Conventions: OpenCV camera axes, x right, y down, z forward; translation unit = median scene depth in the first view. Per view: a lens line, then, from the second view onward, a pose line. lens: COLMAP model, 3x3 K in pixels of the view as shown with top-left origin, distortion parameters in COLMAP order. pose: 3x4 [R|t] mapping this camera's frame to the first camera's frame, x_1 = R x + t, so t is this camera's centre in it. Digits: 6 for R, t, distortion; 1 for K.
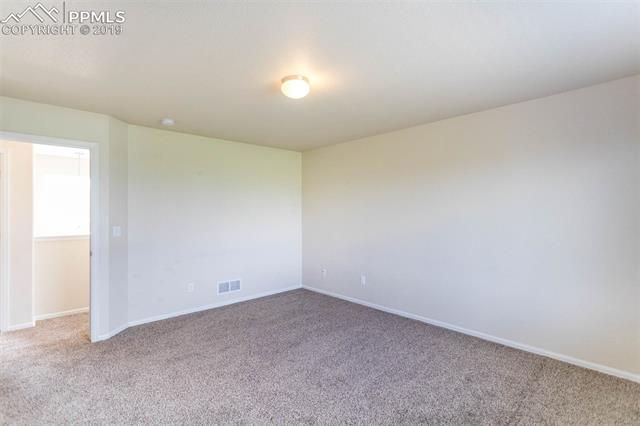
lens RADIAL K [[312.2, 0, 316.8], [0, 312.2, 208.2], [0, 0, 1]] dist [0.029963, 0.000187]
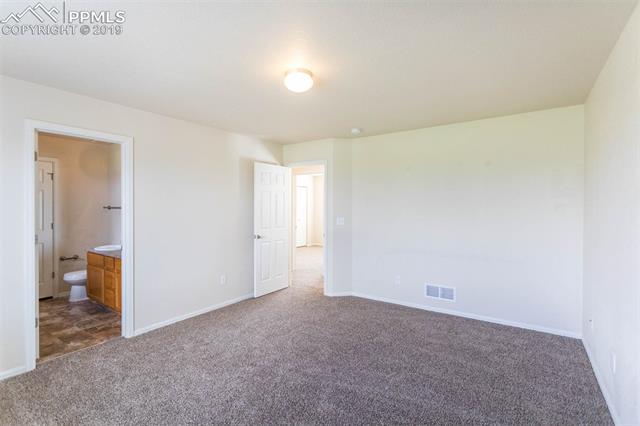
lens RADIAL K [[312.2, 0, 316.8], [0, 312.2, 208.2], [0, 0, 1]] dist [0.029963, 0.000187]
pose [[0.202107, 0.010703, -0.979305, 0.651360], [0.012174, 0.999836, 0.013440, -0.002840], [0.979288, -0.014639, 0.201943, 0.618939]]
